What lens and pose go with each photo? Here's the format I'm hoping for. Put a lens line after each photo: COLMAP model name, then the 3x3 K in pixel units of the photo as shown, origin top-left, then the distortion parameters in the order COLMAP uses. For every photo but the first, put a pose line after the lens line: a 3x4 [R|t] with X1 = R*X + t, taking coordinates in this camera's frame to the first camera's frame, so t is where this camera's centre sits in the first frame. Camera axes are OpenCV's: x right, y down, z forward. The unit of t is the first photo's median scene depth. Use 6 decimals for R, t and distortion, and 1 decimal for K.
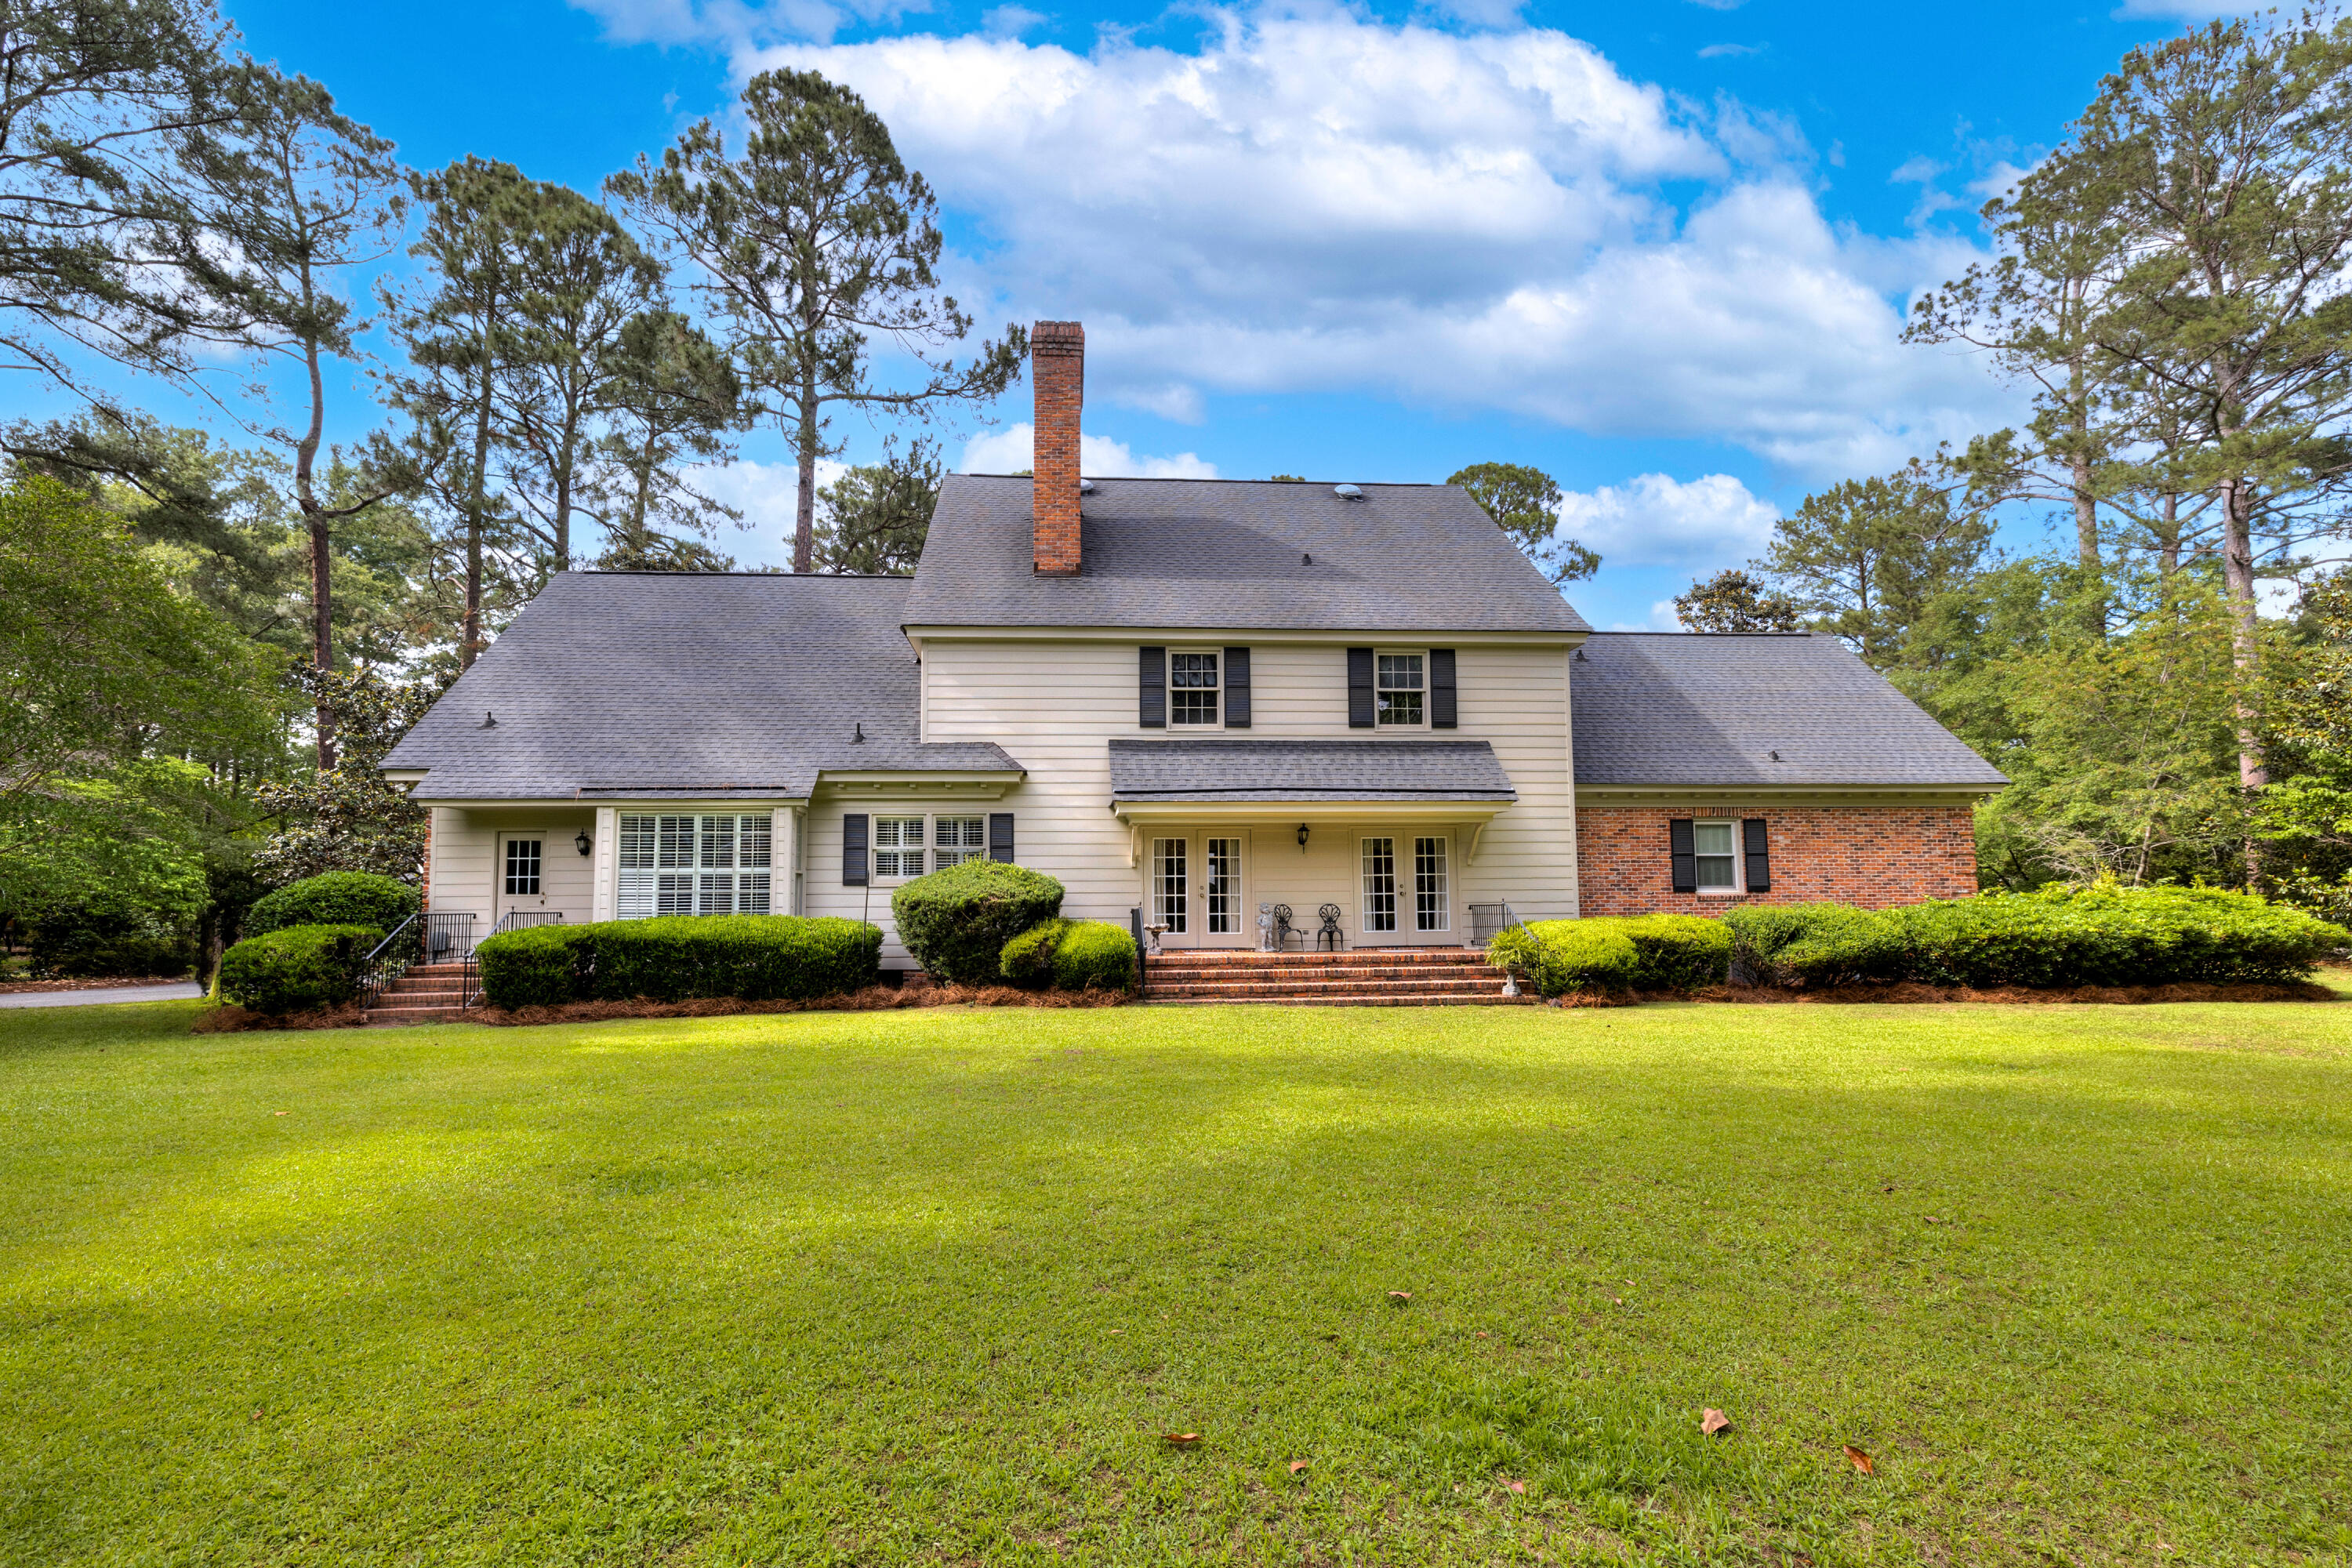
lens RADIAL K [[1060.9, 0, 1208.1], [0, 1060.9, 797.5], [0, 0, 1]] dist [-0.002911, -0.000108]
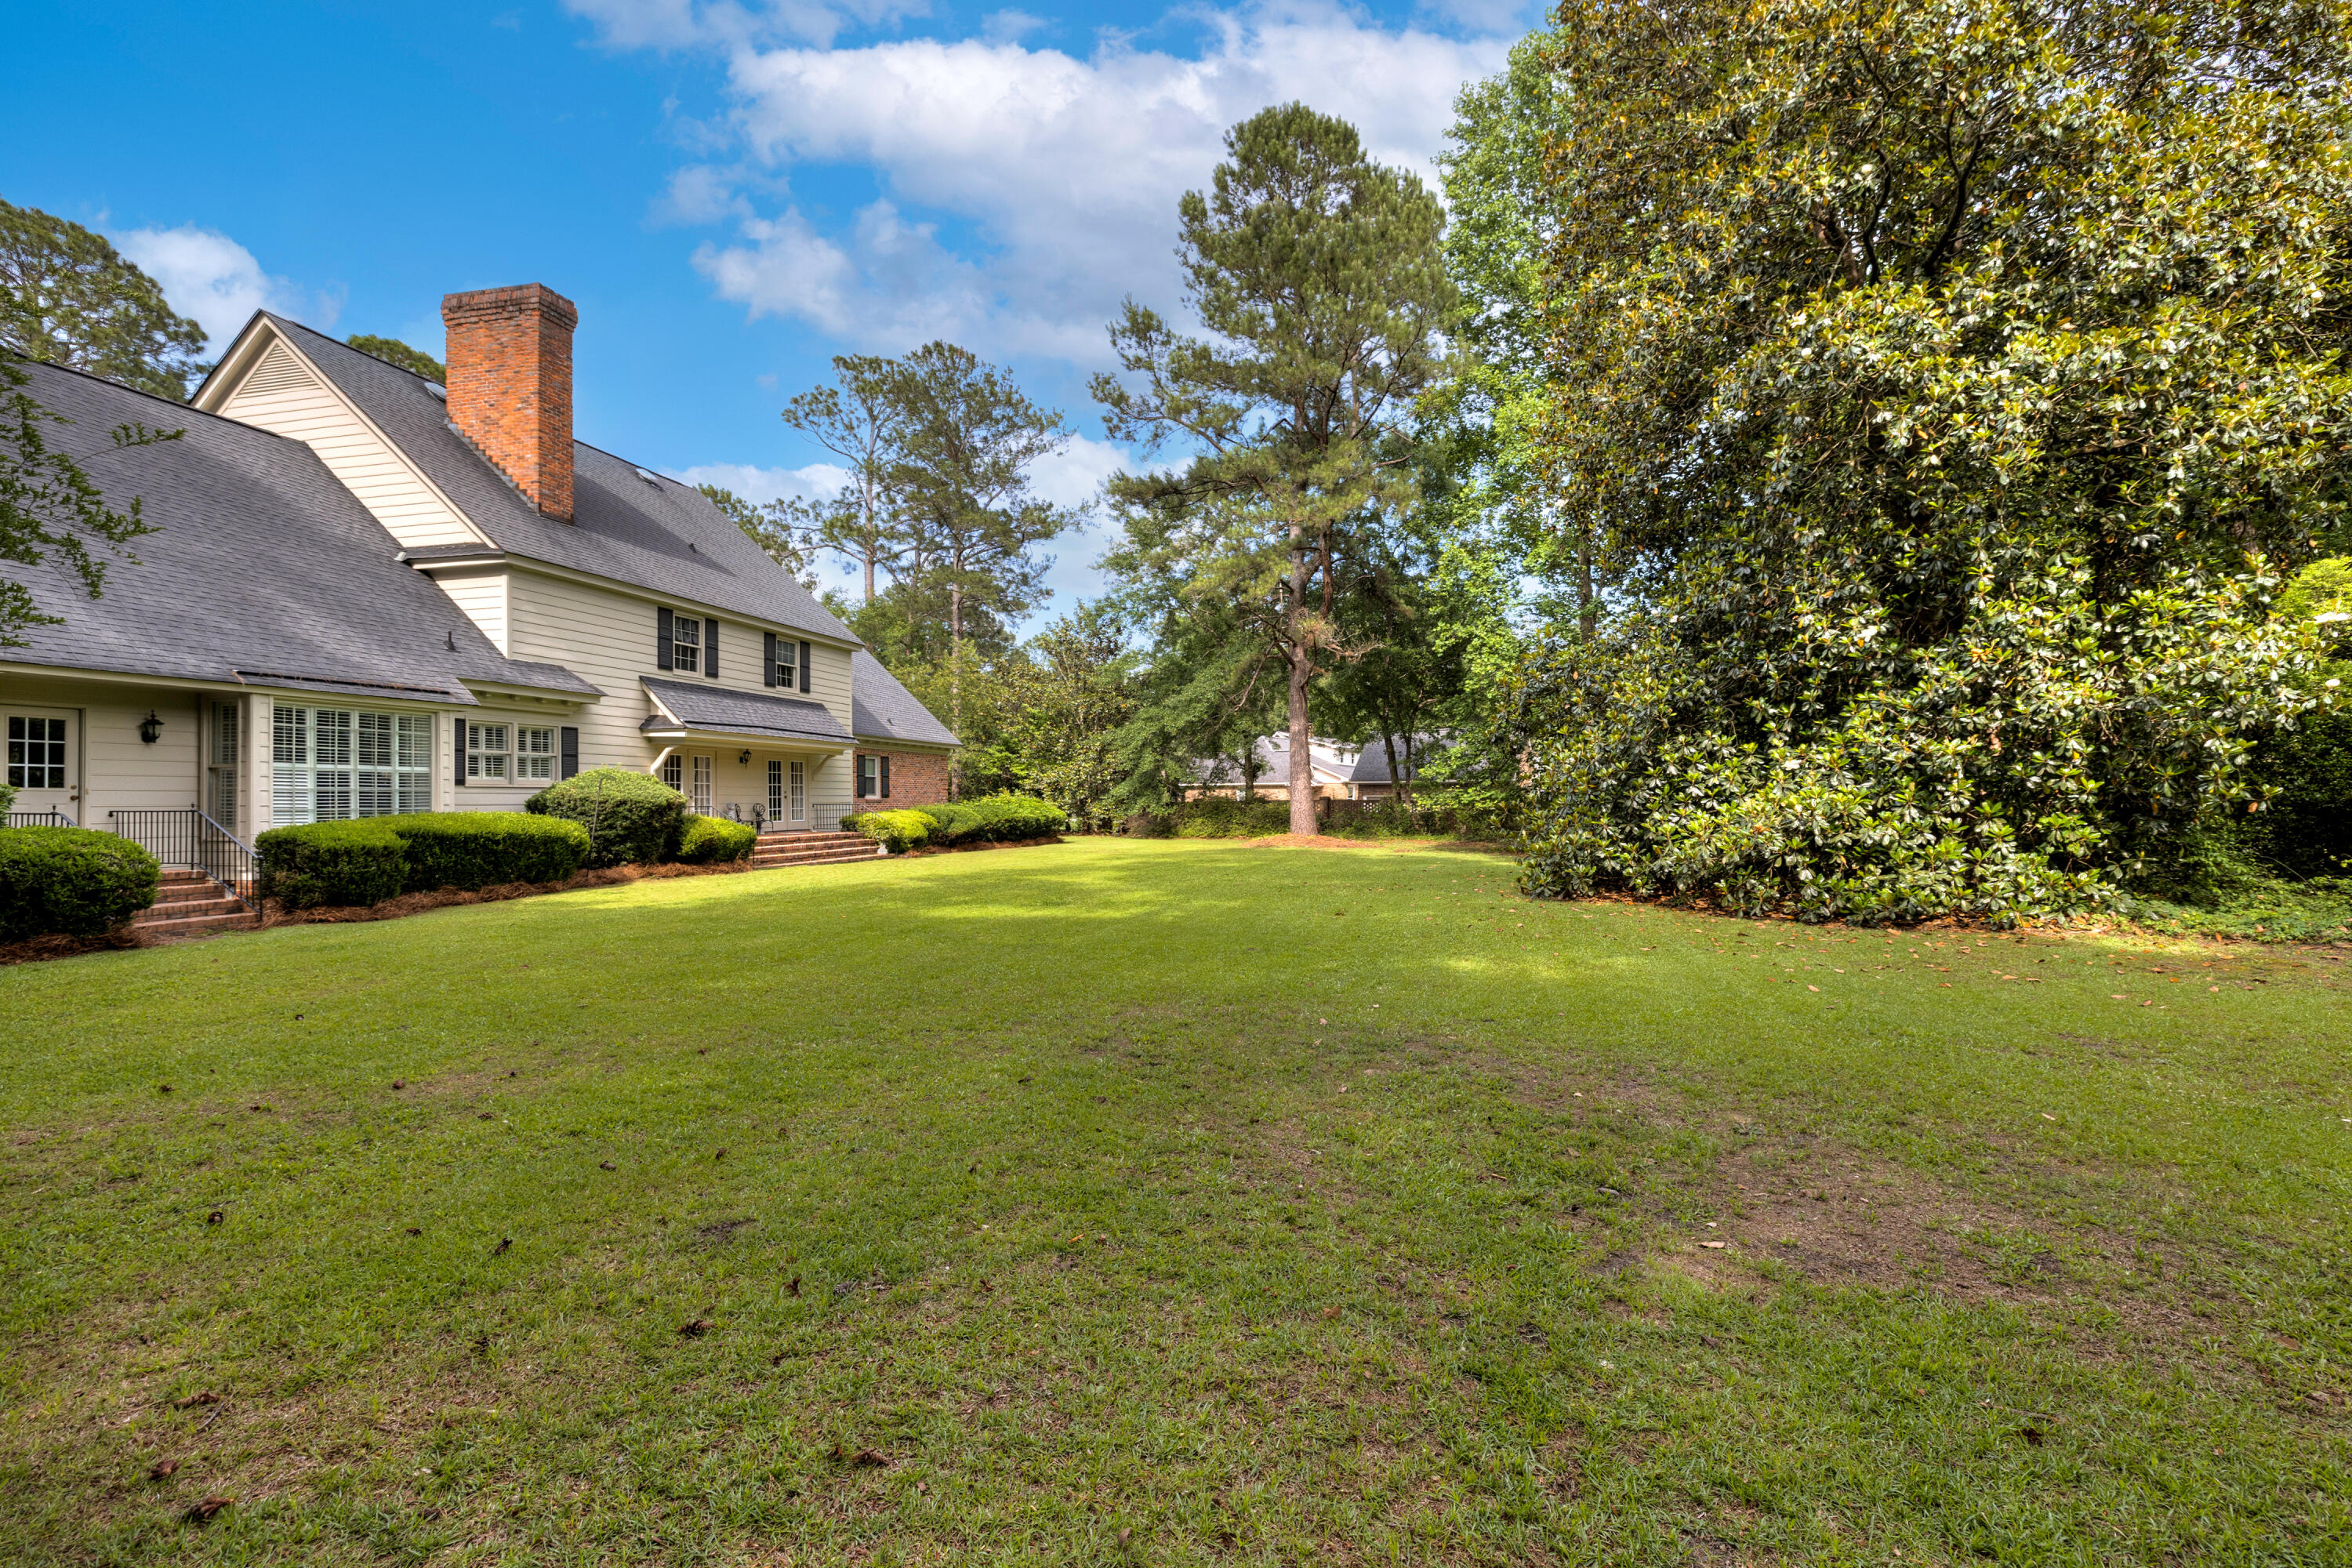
lens RADIAL K [[1060.9, 0, 1208.1], [0, 1060.9, 797.5], [0, 0, 1]] dist [-0.002911, -0.000108]
pose [[0.287233, 0.008672, 0.957821, -1.136072], [-0.097410, 0.995039, 0.020202, -0.000480], [-0.952895, -0.099104, 0.286653, -0.038069]]
